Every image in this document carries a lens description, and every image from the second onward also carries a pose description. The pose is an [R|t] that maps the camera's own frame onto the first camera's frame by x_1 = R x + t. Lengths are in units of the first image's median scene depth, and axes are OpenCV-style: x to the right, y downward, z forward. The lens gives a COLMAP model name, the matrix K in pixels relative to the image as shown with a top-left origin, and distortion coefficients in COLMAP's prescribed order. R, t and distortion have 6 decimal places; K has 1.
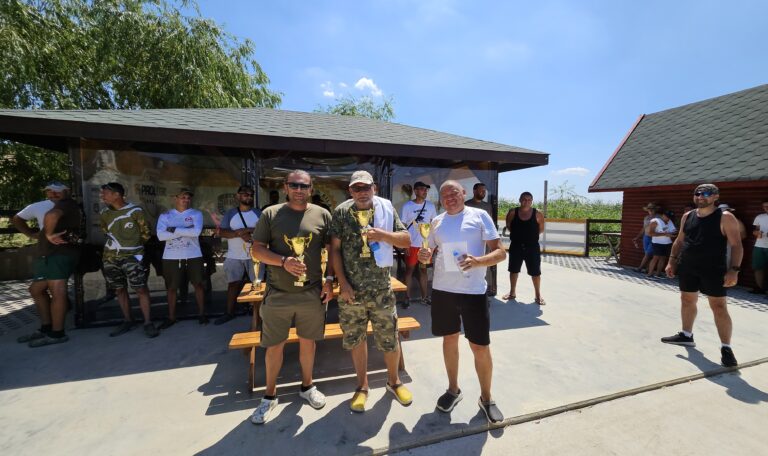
lens RADIAL K [[310.8, 0, 391.8], [0, 310.8, 221.8], [0, 0, 1]] dist [-0.004062, 0.002837]
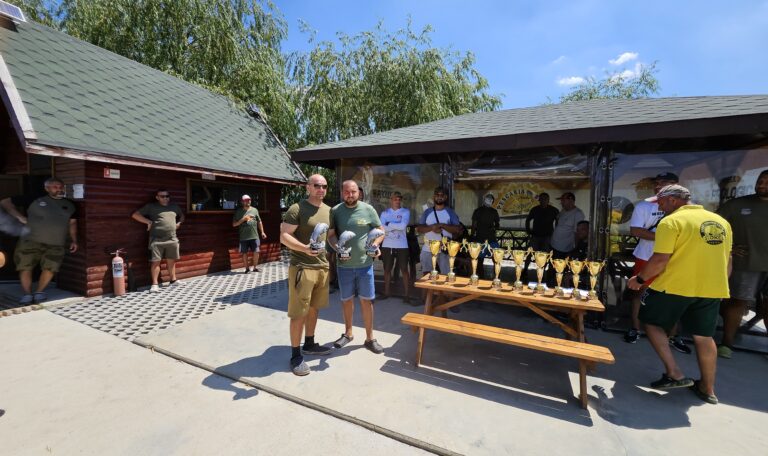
lens RADIAL K [[310.8, 0, 381.9], [0, 310.8, 223.1], [0, 0, 1]] dist [-0.004062, 0.002837]
pose [[0.737259, 0.035511, -0.674676, 0.121614], [-0.039981, 0.999161, 0.008901, 0.010322], [0.674426, 0.020412, 0.738060, 0.036412]]
